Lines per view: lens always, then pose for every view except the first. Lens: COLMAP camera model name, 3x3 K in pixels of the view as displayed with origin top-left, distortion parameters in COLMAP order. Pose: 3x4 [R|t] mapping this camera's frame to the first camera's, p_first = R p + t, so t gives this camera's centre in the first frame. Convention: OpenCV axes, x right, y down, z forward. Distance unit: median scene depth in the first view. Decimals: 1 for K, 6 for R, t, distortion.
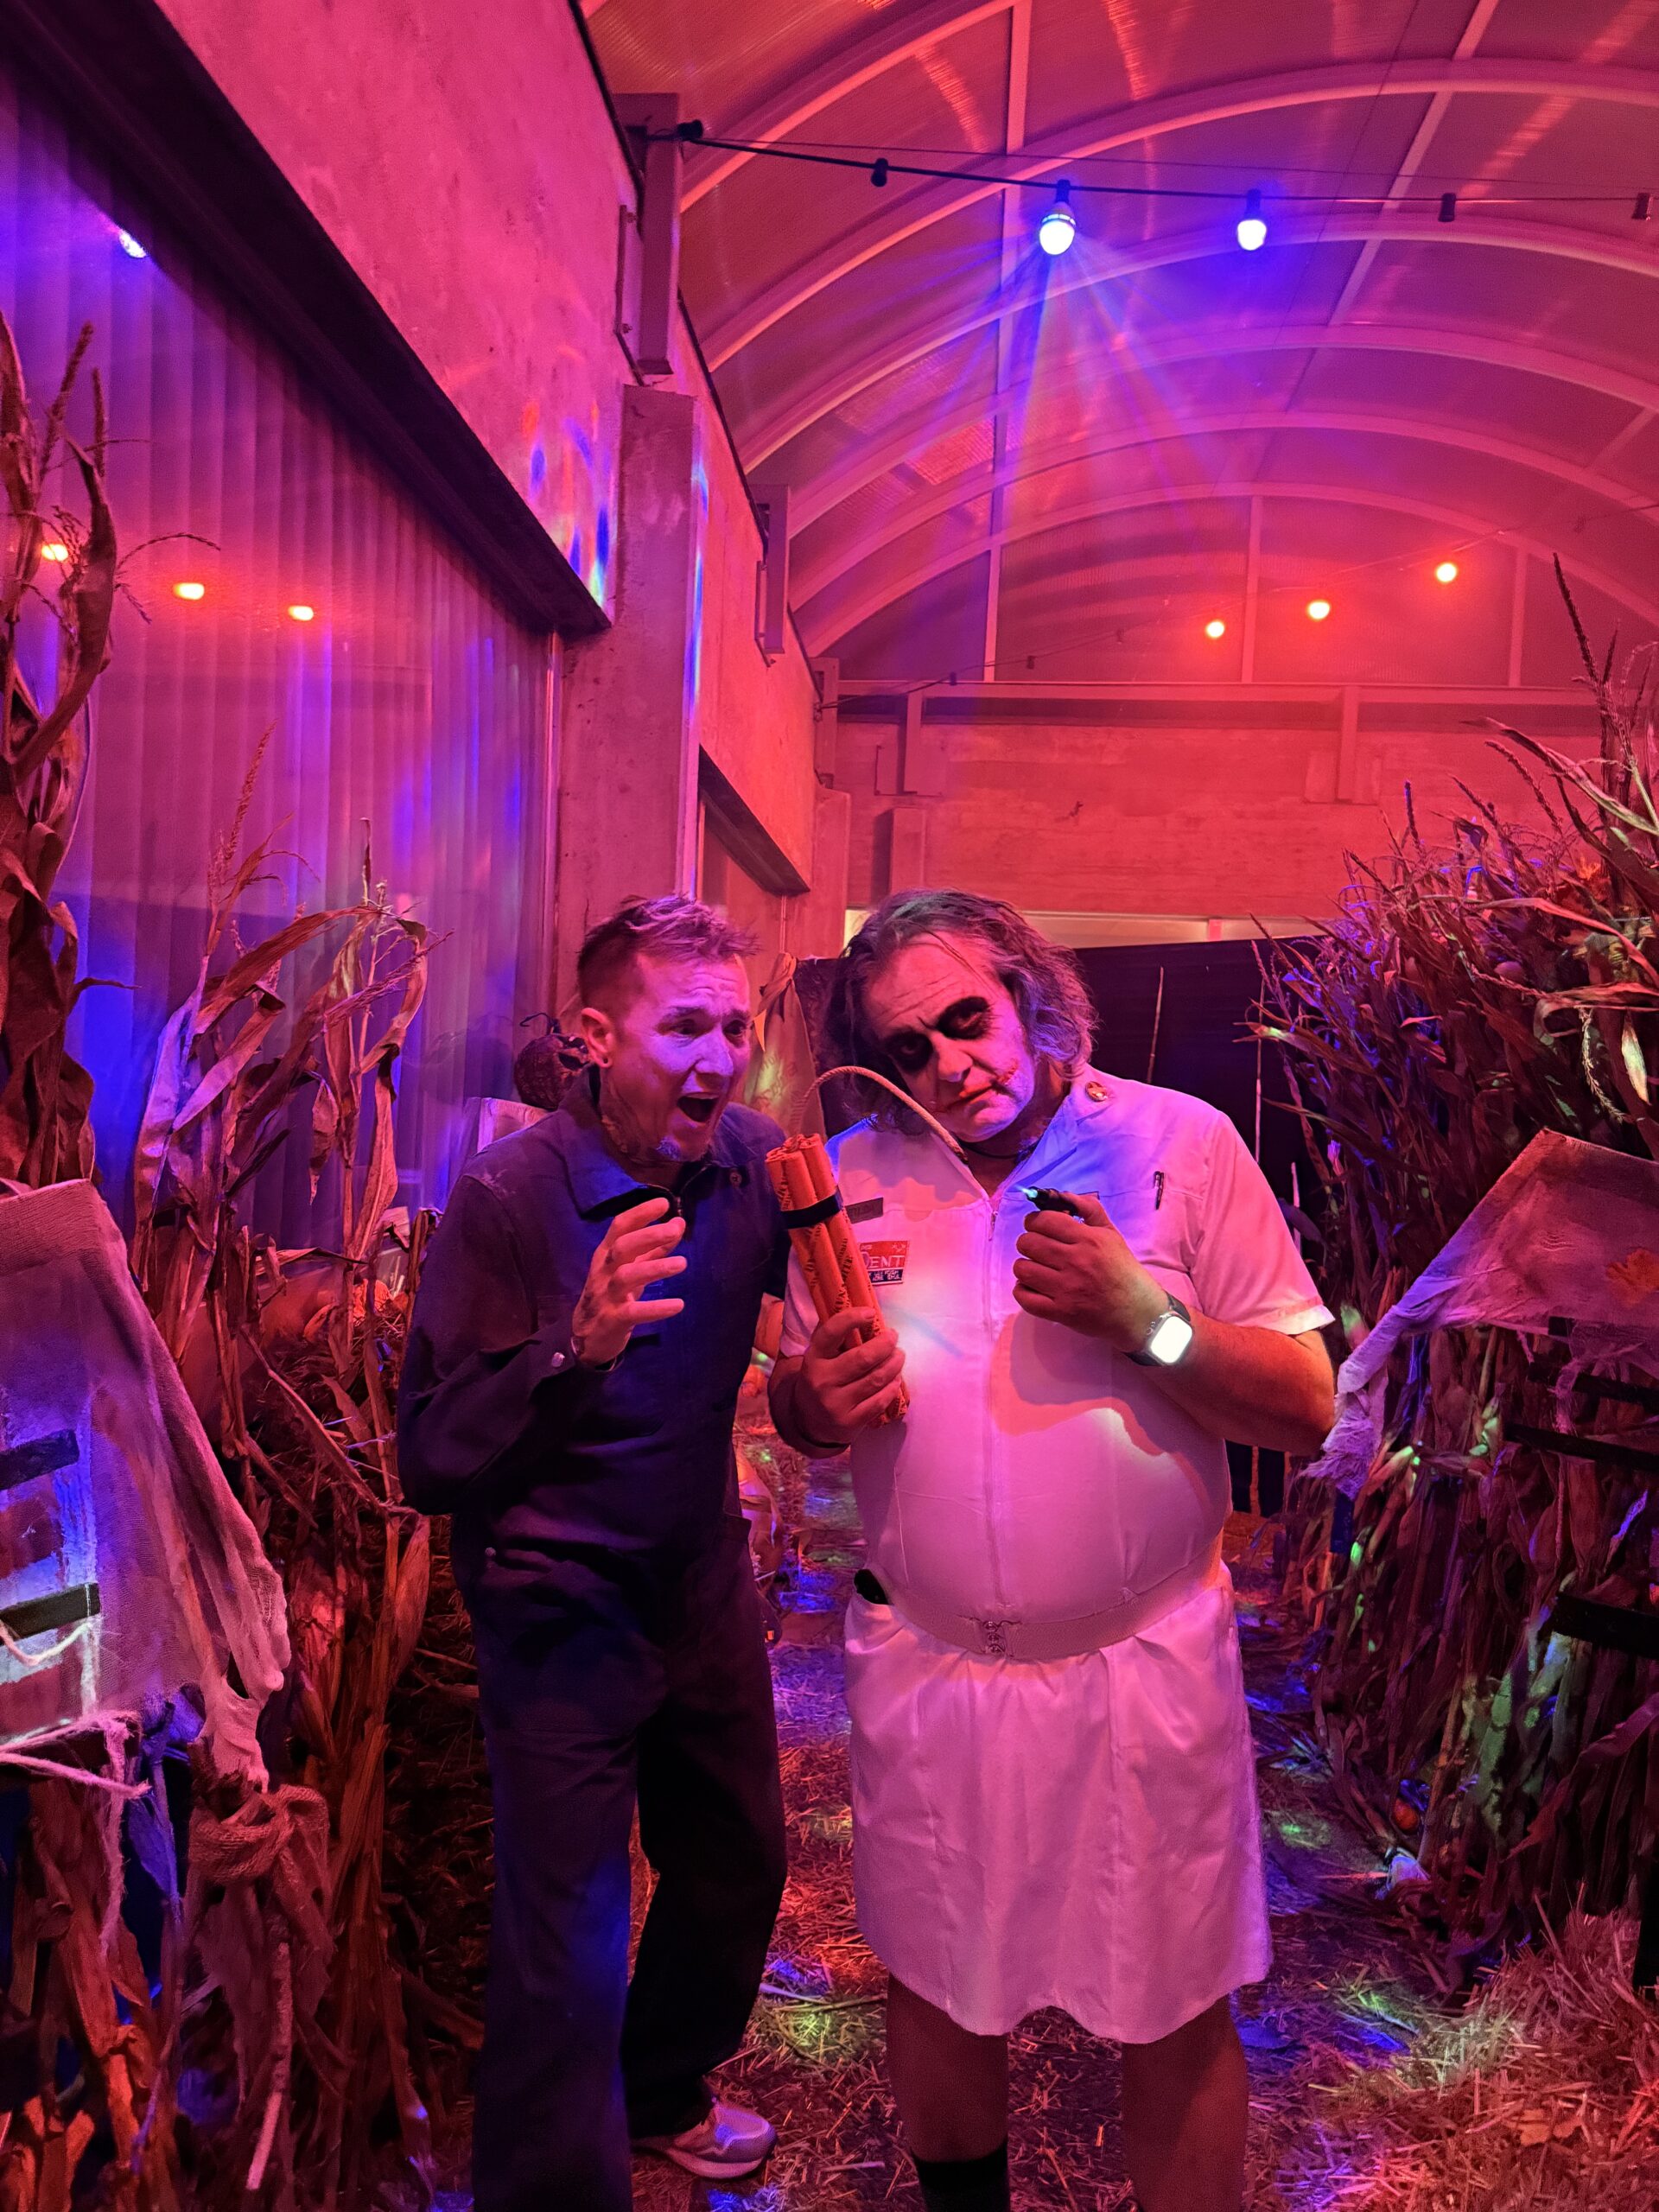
lens RADIAL K [[1561.1, 0, 840.1], [0, 1561.1, 1111.6], [0, 0, 1]] dist [0.002120, -0.001844]
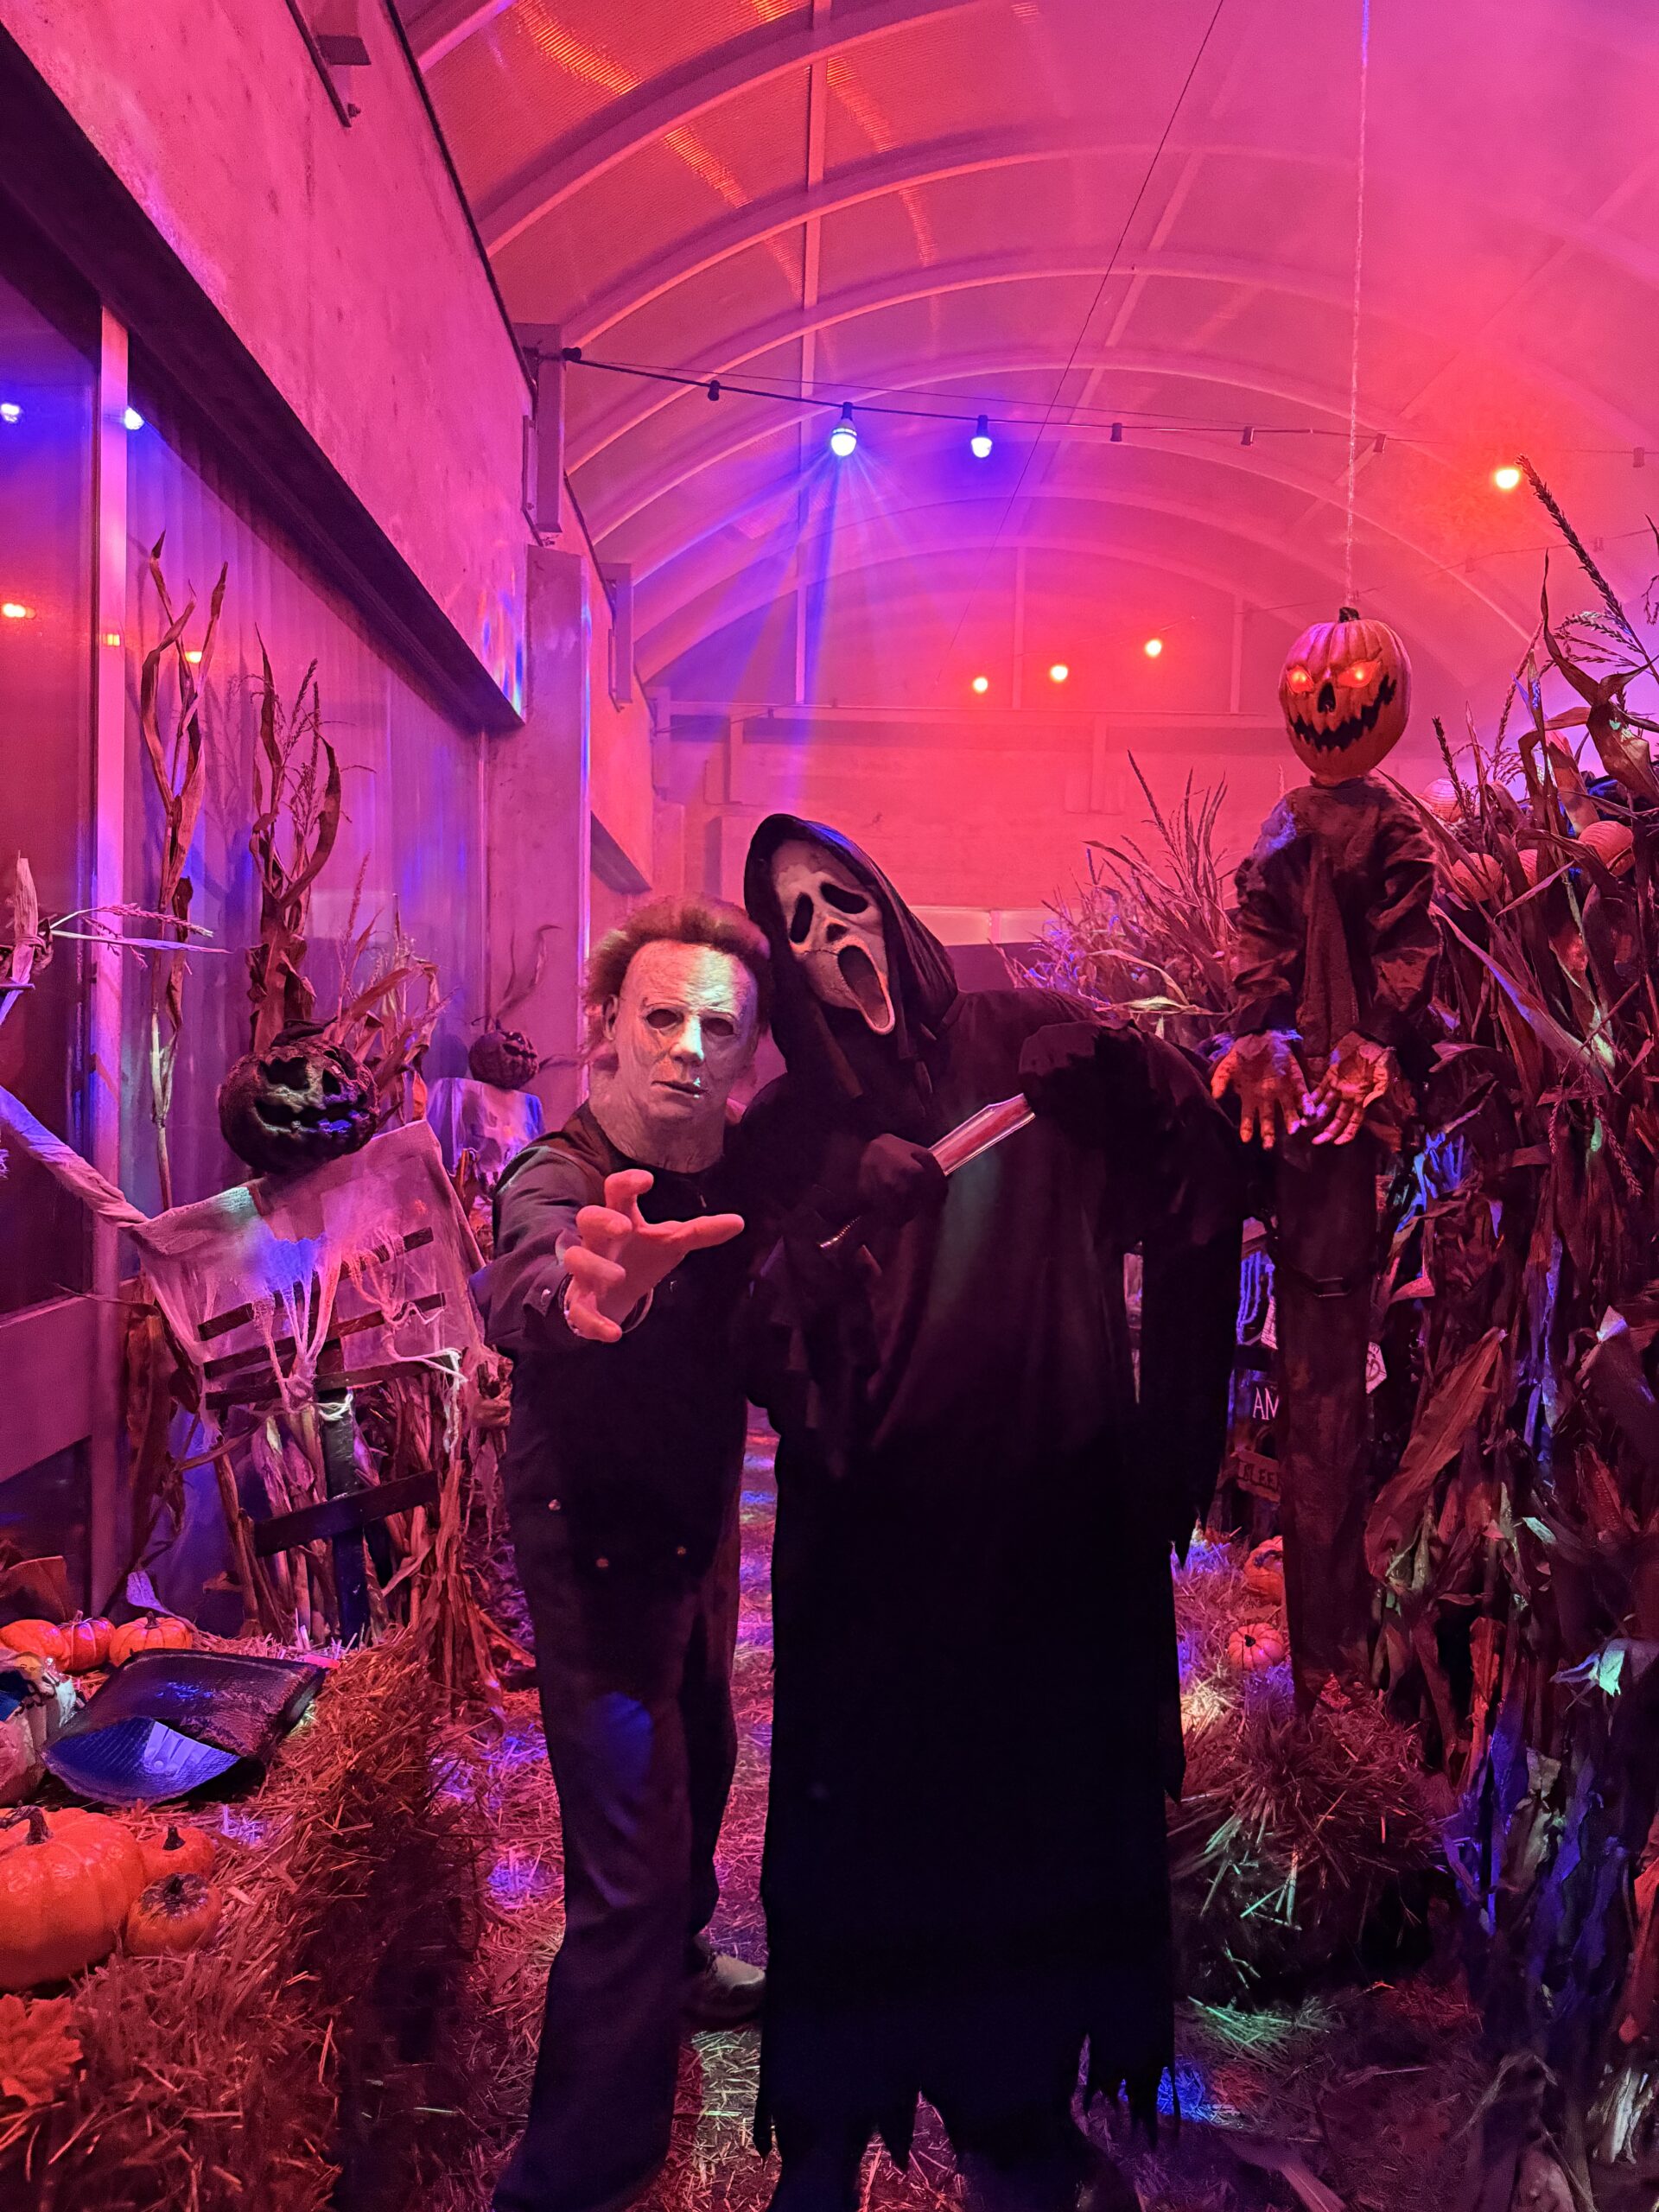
lens RADIAL K [[1561.1, 0, 840.1], [0, 1561.1, 1111.6], [0, 0, 1]] dist [0.002120, -0.001844]
pose [[0.992964, -0.029933, 0.114572, -0.039663], [0.027394, 0.999344, 0.023678, -0.001980], [-0.115206, -0.020373, 0.993133, -0.375146]]
